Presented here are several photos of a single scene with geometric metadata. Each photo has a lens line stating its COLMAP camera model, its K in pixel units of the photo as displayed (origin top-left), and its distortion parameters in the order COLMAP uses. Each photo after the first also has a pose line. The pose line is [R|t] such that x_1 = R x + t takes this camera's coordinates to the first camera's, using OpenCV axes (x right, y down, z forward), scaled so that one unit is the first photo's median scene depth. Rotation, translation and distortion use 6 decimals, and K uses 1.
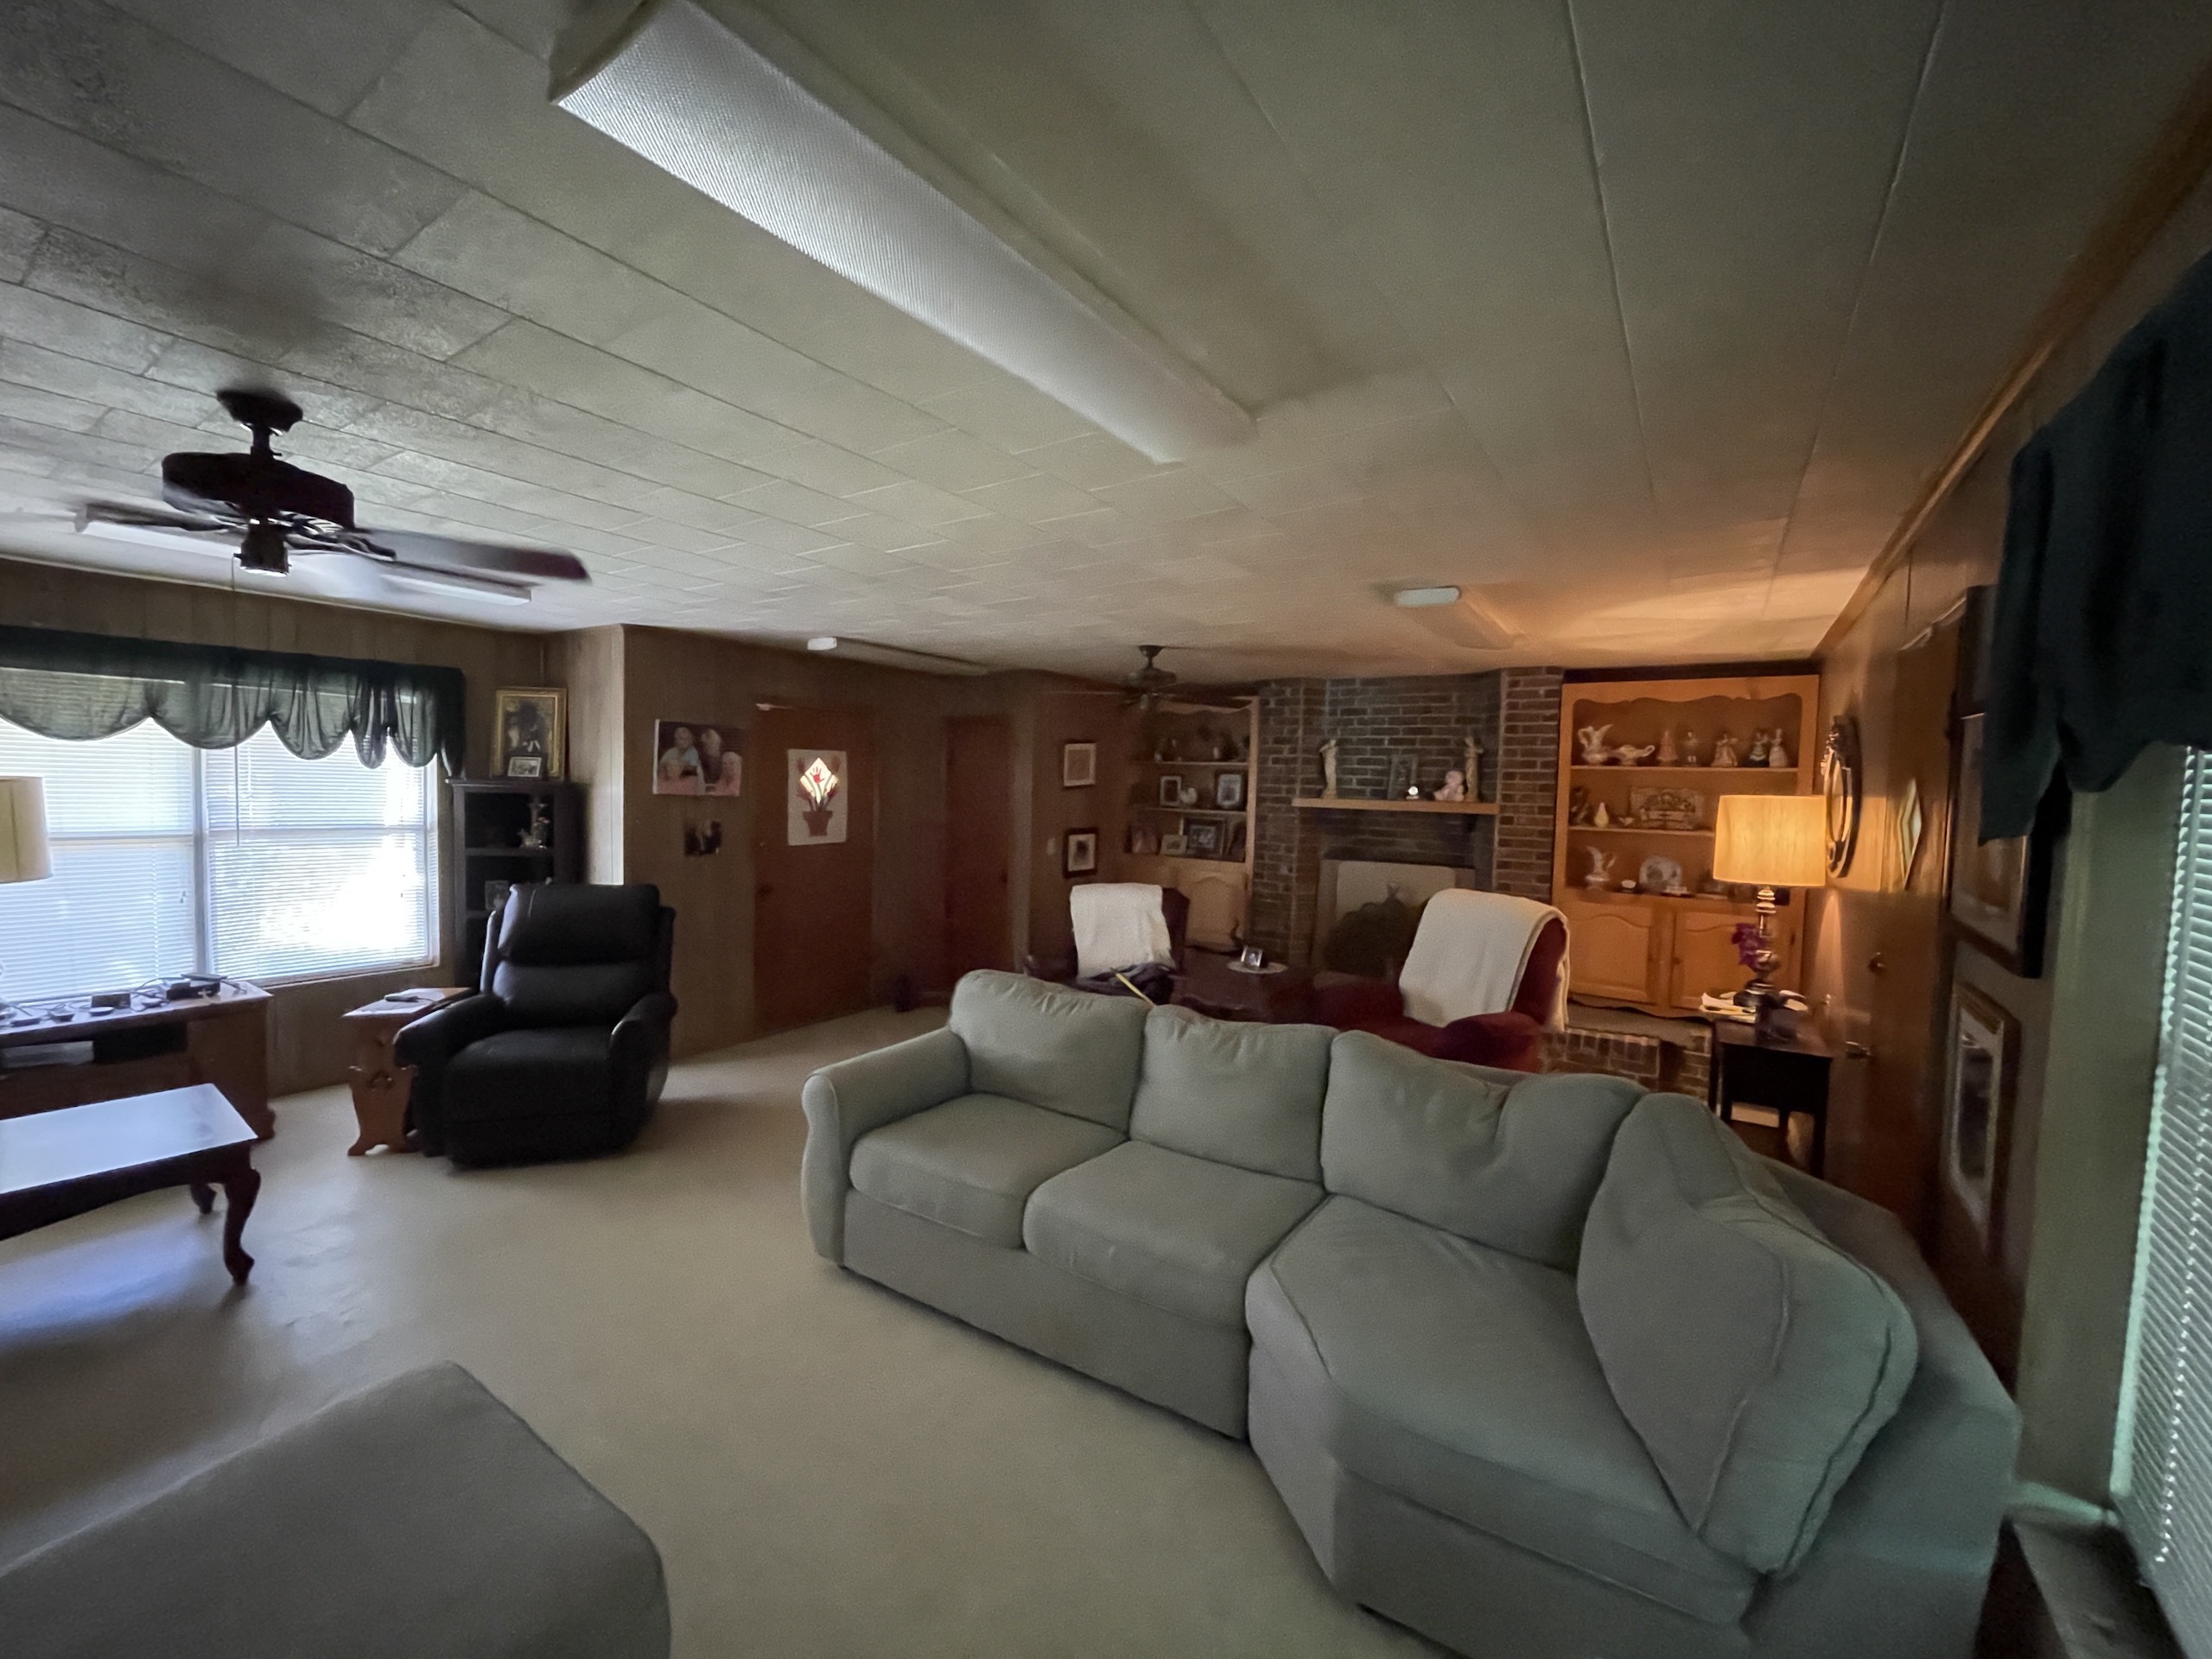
lens RADIAL K [[891.1, 0, 1094.3], [0, 891.1, 826.4], [0, 0, 1]] dist [-0.000158, -0.000578]
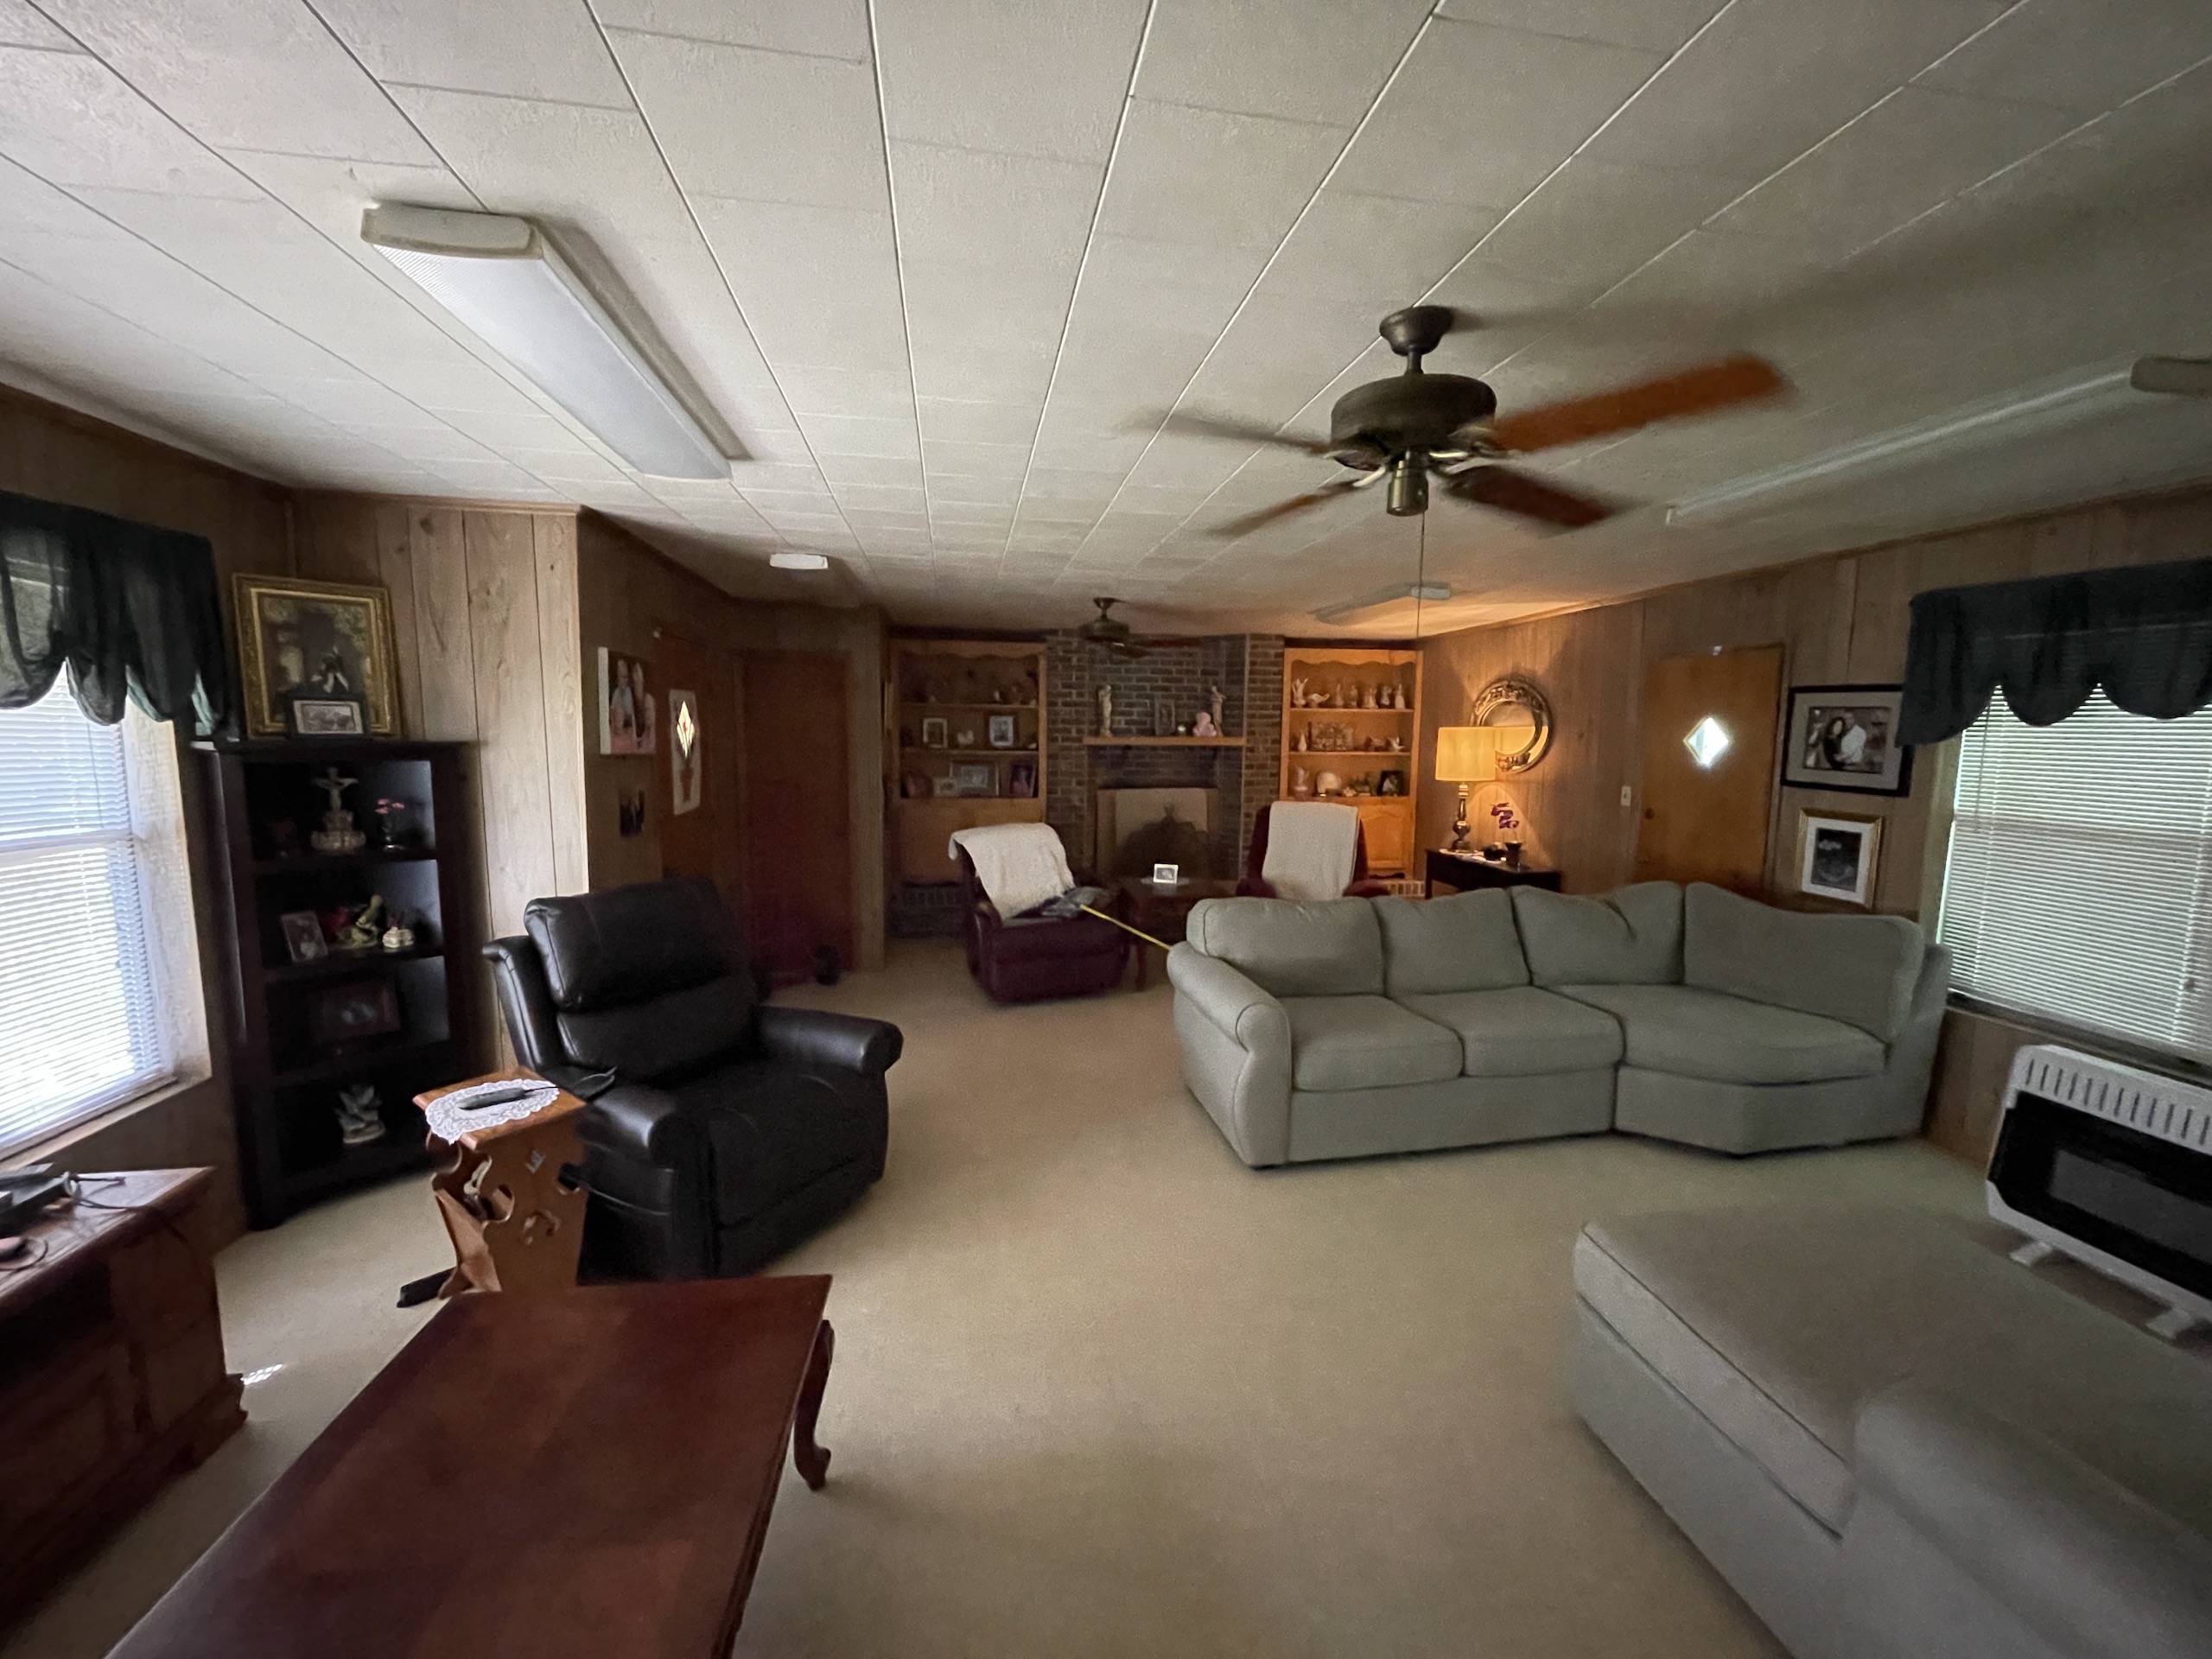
lens RADIAL K [[891.1, 0, 1091.4], [0, 891.1, 834.3], [0, 0, 1]] dist [-0.000158, -0.000578]
pose [[0.725808, -0.099822, 0.680616, -0.630168], [0.046682, 0.994282, 0.096044, -0.020297], [-0.686312, -0.037937, 0.726318, 0.193498]]
